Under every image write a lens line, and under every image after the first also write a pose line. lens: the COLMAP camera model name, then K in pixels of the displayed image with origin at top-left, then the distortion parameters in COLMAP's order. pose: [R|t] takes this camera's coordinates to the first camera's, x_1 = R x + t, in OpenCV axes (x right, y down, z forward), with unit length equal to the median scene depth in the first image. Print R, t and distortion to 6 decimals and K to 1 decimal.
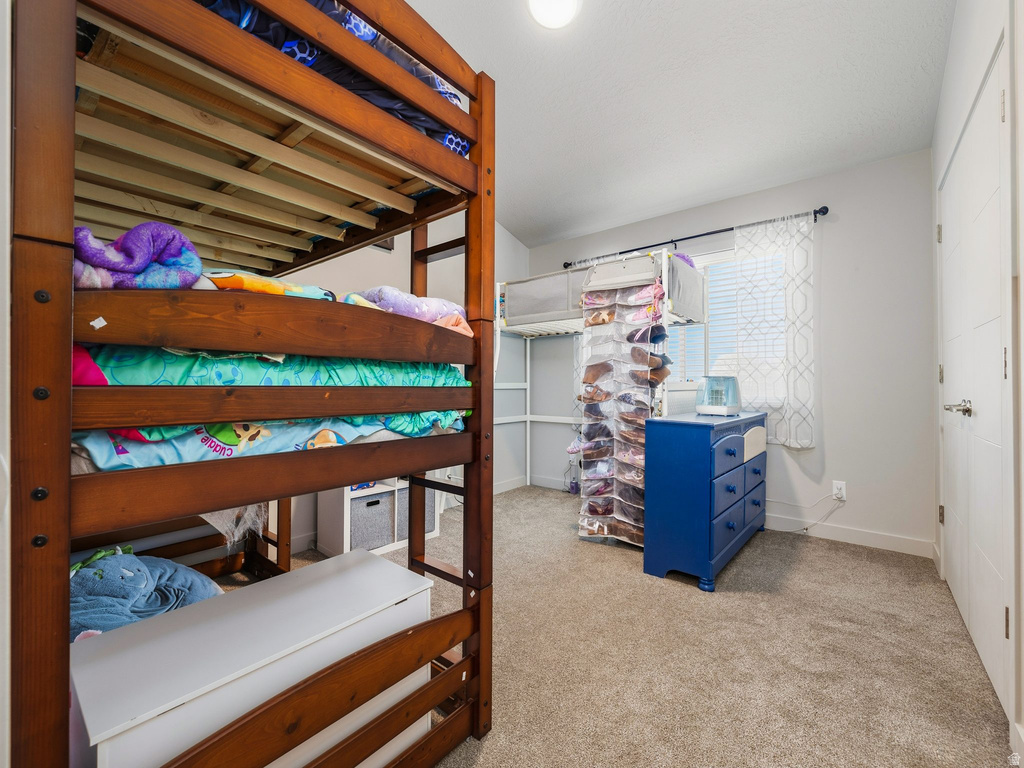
lens RADIAL K [[429.8, 0, 503.8], [0, 429.8, 380.8], [0, 0, 1]] dist [-0.001459, 0.000005]
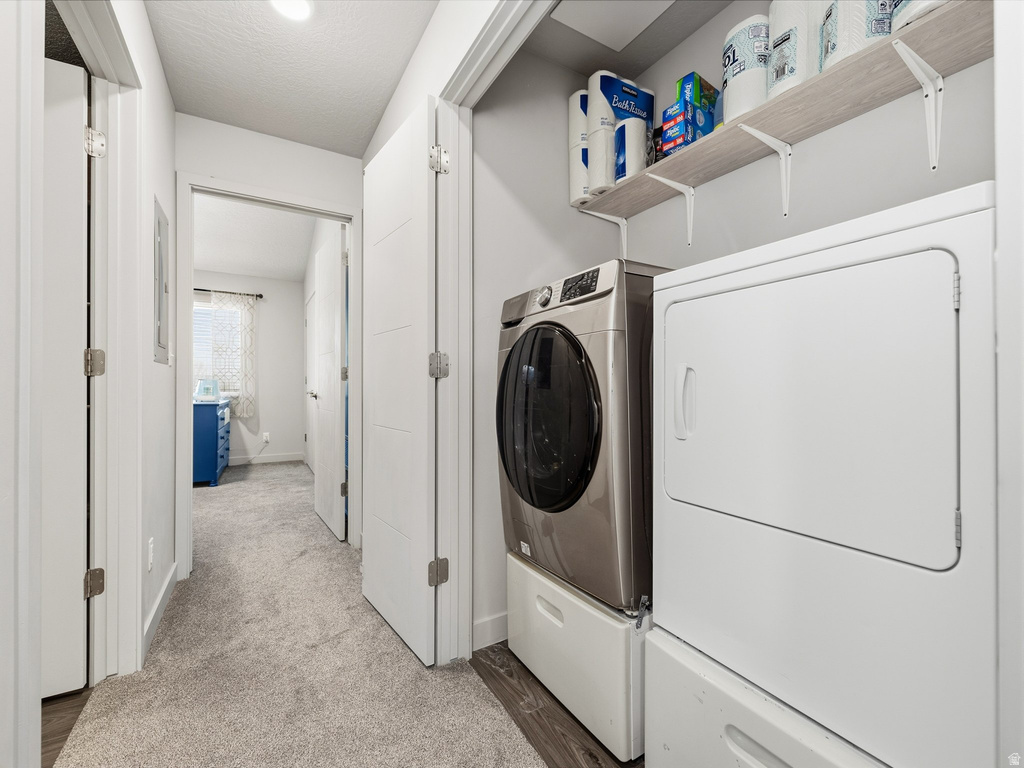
lens RADIAL K [[429.8, 0, 503.8], [0, 429.8, 380.8], [0, 0, 1]] dist [-0.001459, 0.000005]
pose [[0.340986, 0.009068, 0.940025, -0.699915], [-0.003473, 0.999959, -0.008386, 0.005449], [-0.940062, -0.000405, 0.341003, -0.696732]]
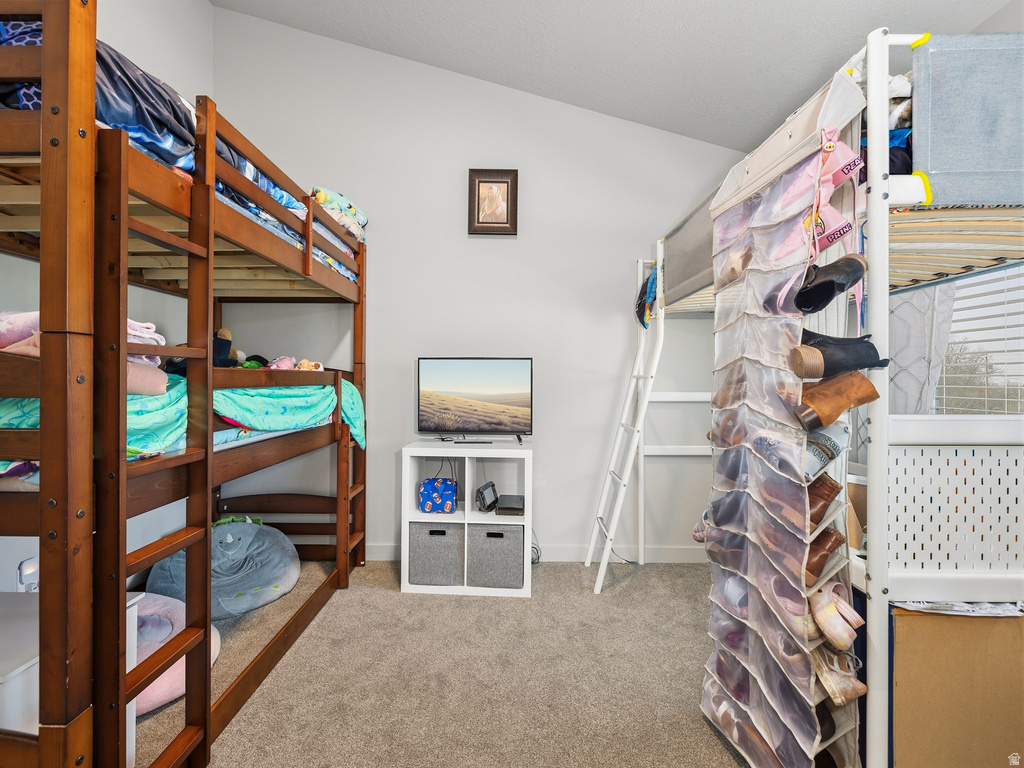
lens RADIAL K [[429.8, 0, 503.8], [0, 429.8, 380.8], [0, 0, 1]] dist [-0.001459, 0.000005]
pose [[0.632696, -0.002073, -0.774398, 0.604209], [0.003946, 0.999992, 0.000547, -0.034003], [0.774390, -0.003402, 0.632699, 0.713396]]
